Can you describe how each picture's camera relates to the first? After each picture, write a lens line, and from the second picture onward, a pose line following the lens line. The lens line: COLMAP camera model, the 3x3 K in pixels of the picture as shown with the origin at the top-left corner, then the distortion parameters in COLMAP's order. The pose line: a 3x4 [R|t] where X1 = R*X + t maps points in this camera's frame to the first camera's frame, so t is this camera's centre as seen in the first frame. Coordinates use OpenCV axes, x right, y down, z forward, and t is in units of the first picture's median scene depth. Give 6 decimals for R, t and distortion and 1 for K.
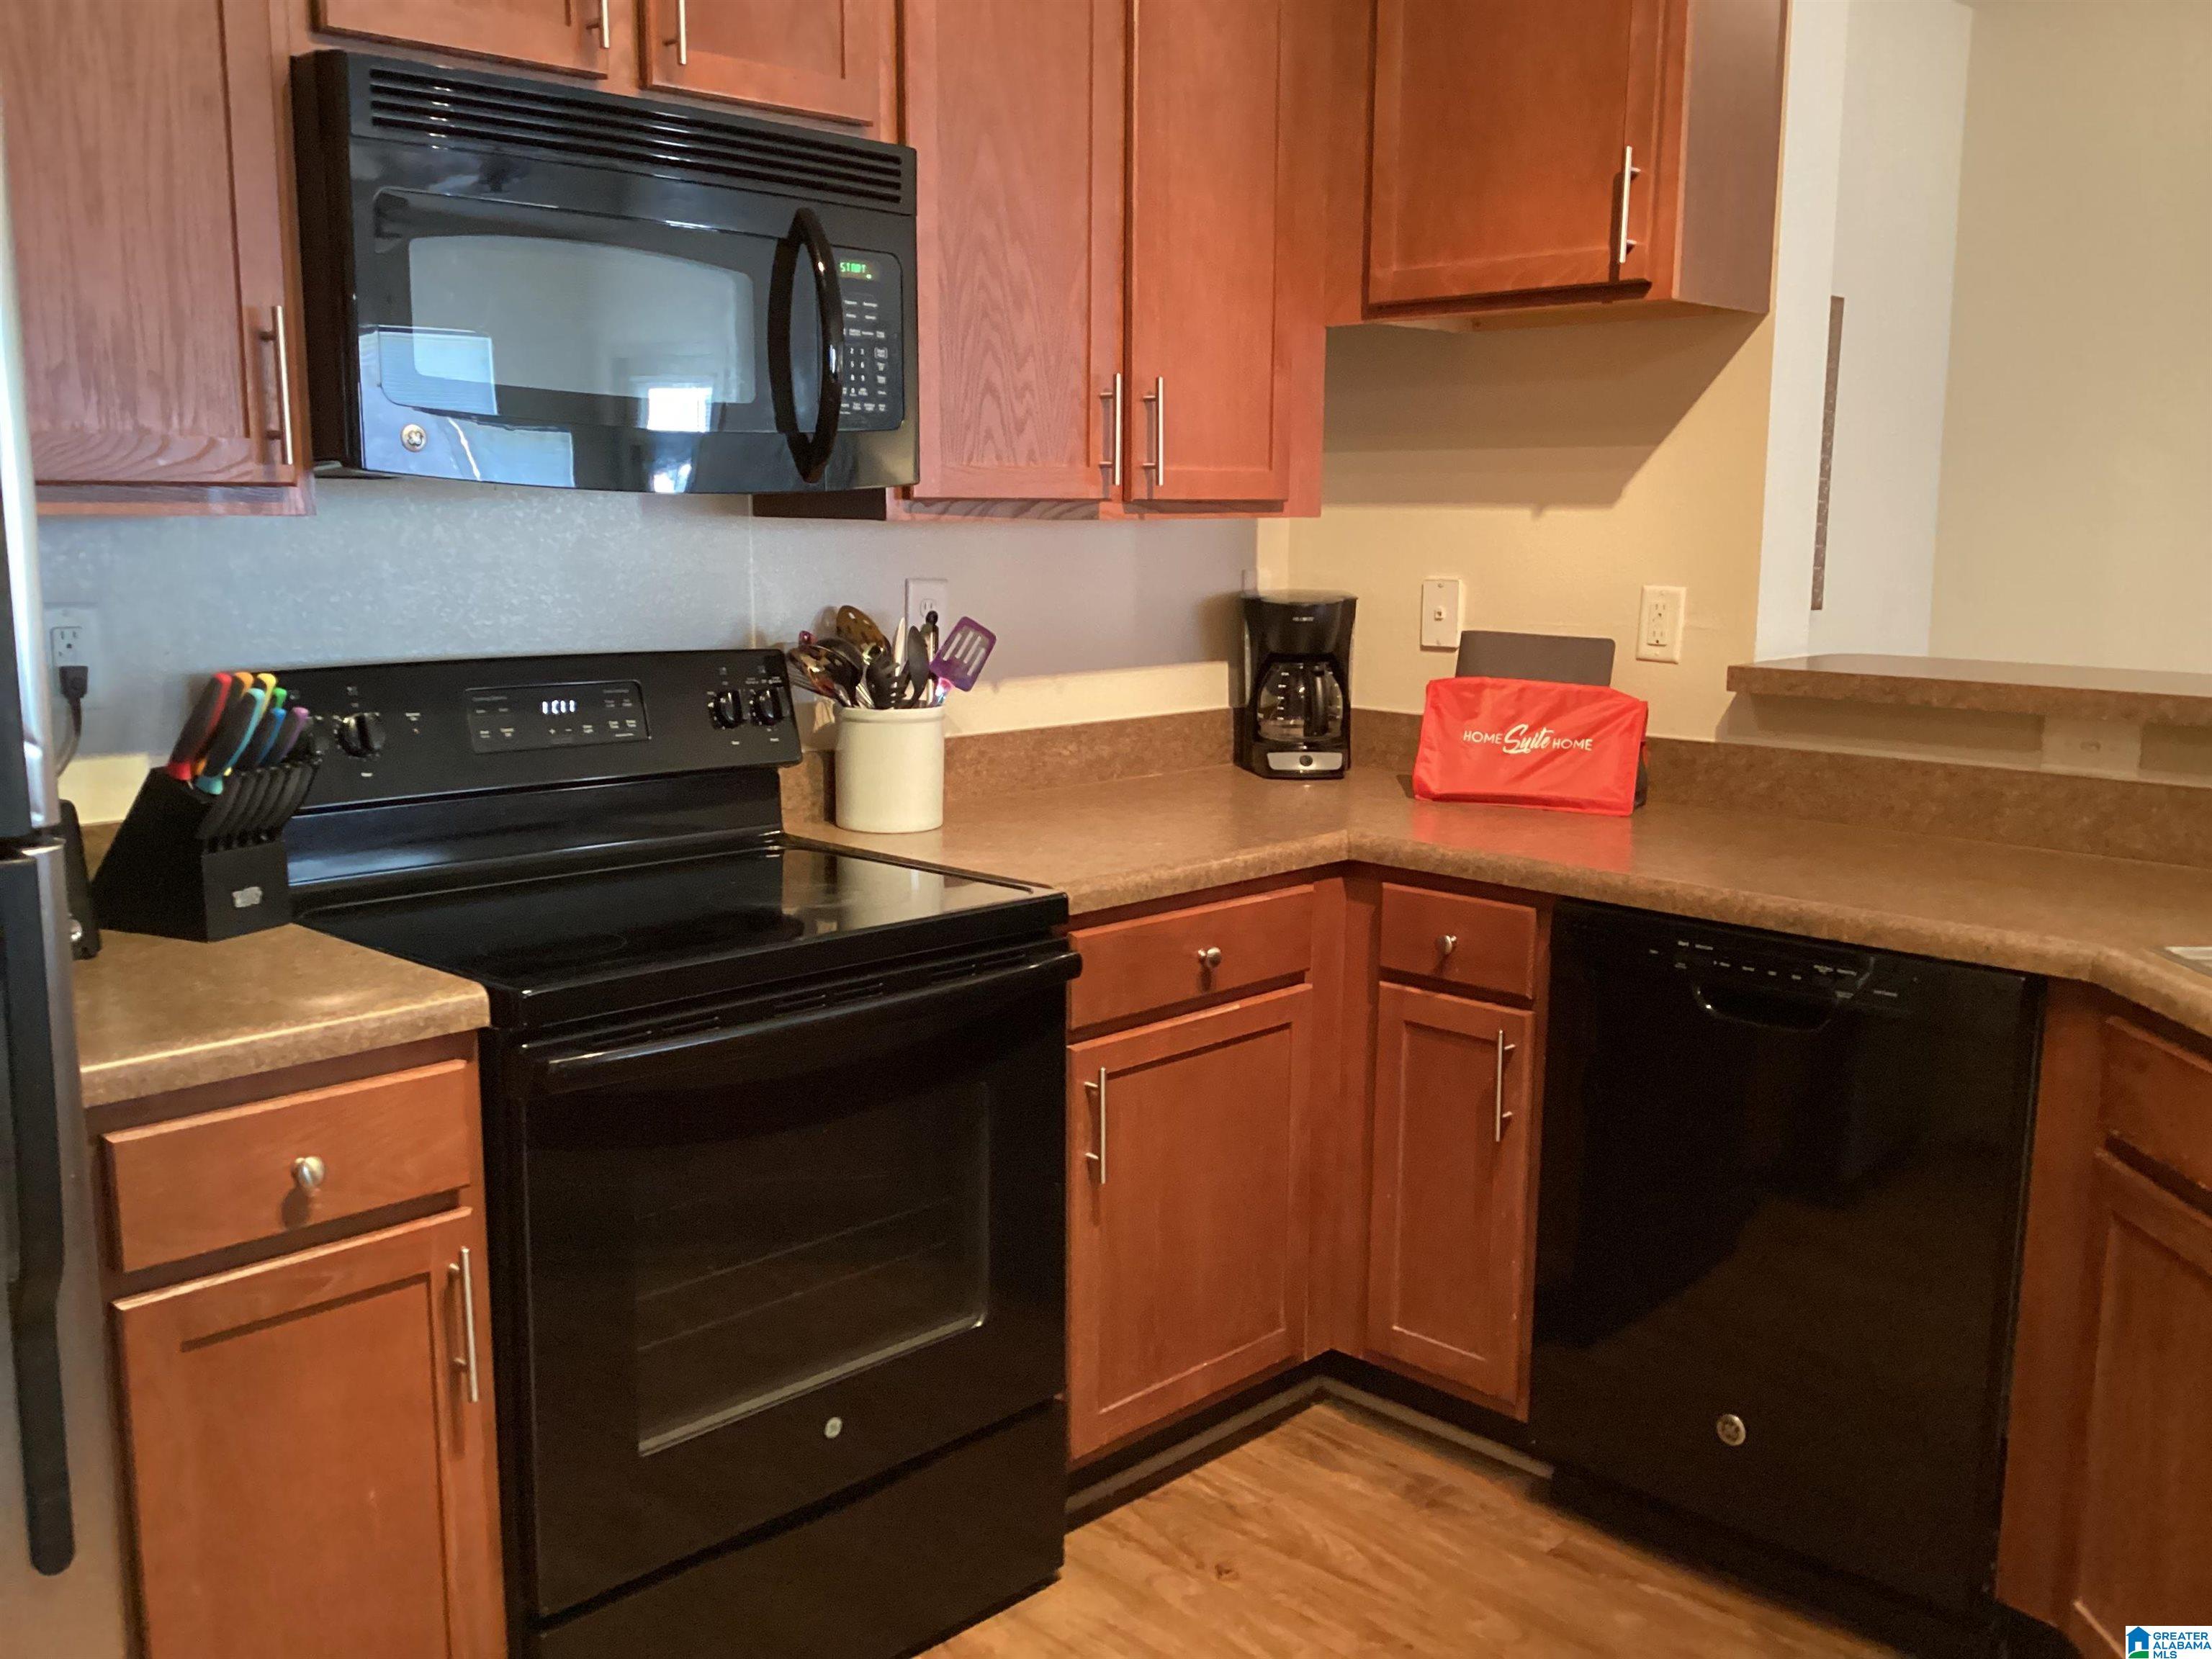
lens RADIAL K [[1959.1, 0, 1109.8], [0, 1959.1, 846.3], [0, 0, 1]] dist [0.033653, -0.030349]
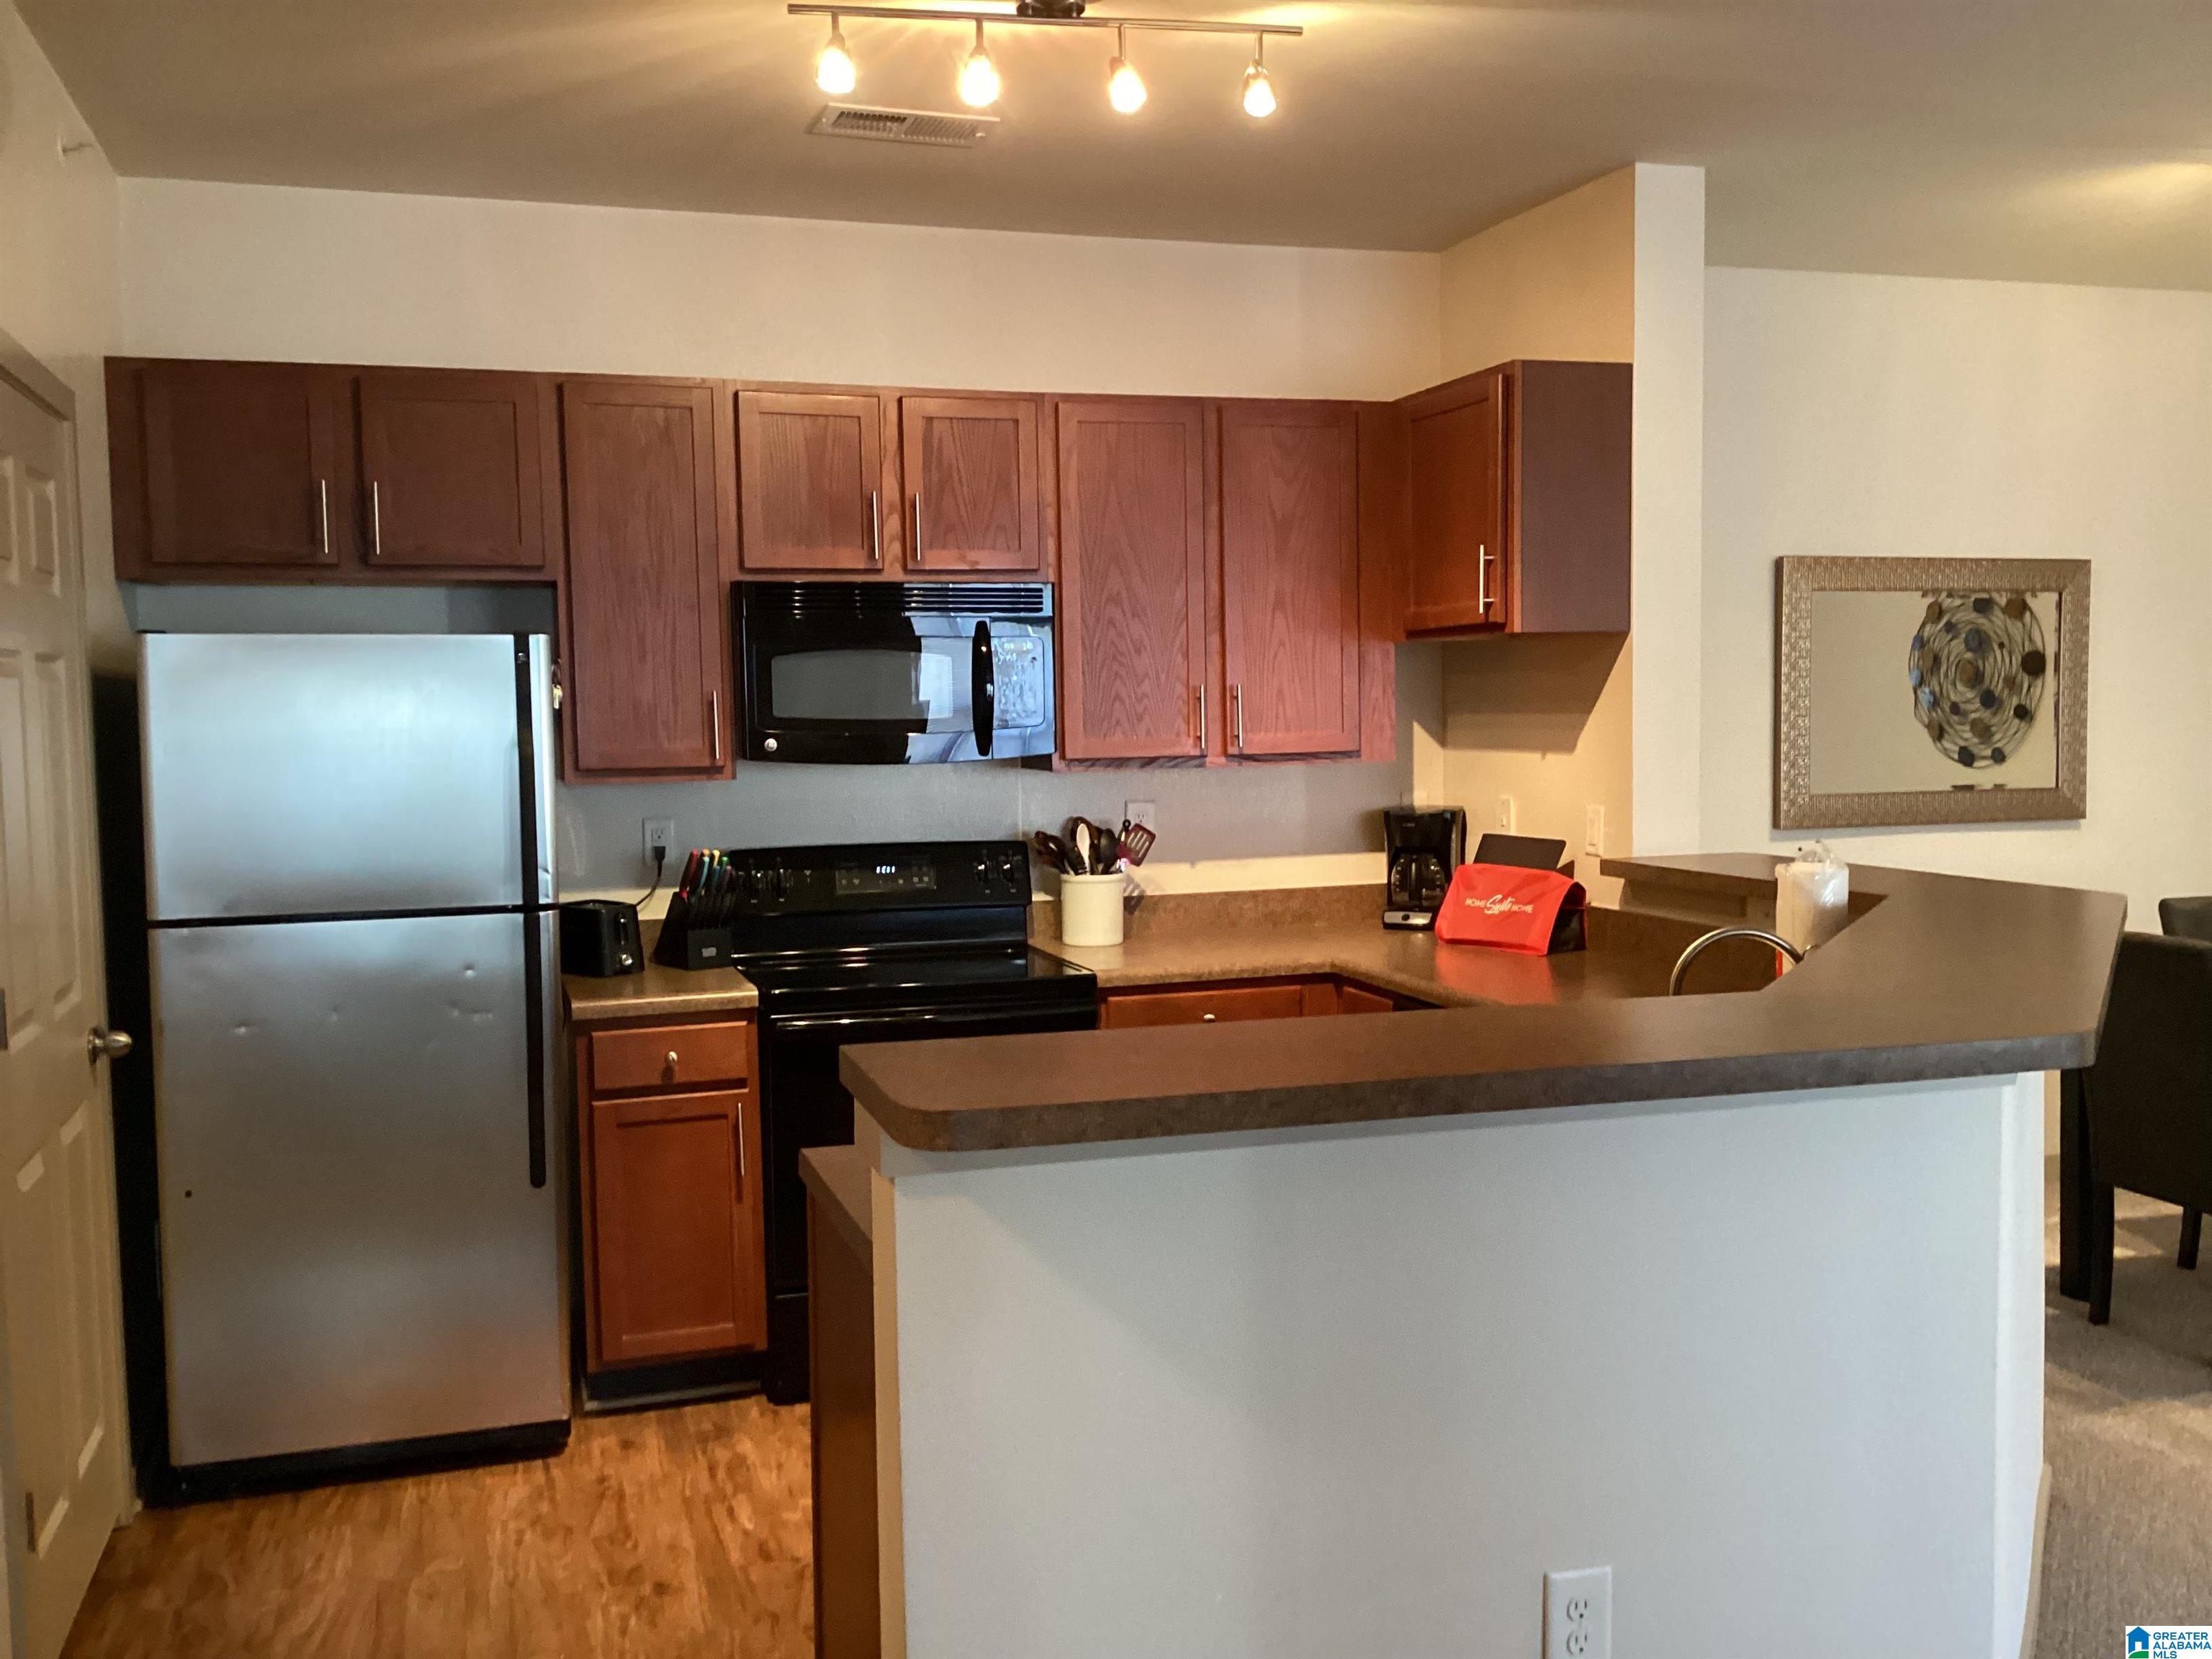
lens RADIAL K [[1959.1, 0, 1103.4], [0, 1959.1, 822.2], [0, 0, 1]] dist [0.033653, -0.030349]
pose [[0.902536, 0.006710, -0.430562, 0.673021], [-0.053232, 0.993948, -0.096095, 0.051003], [0.427312, 0.109649, 0.897431, -0.580832]]
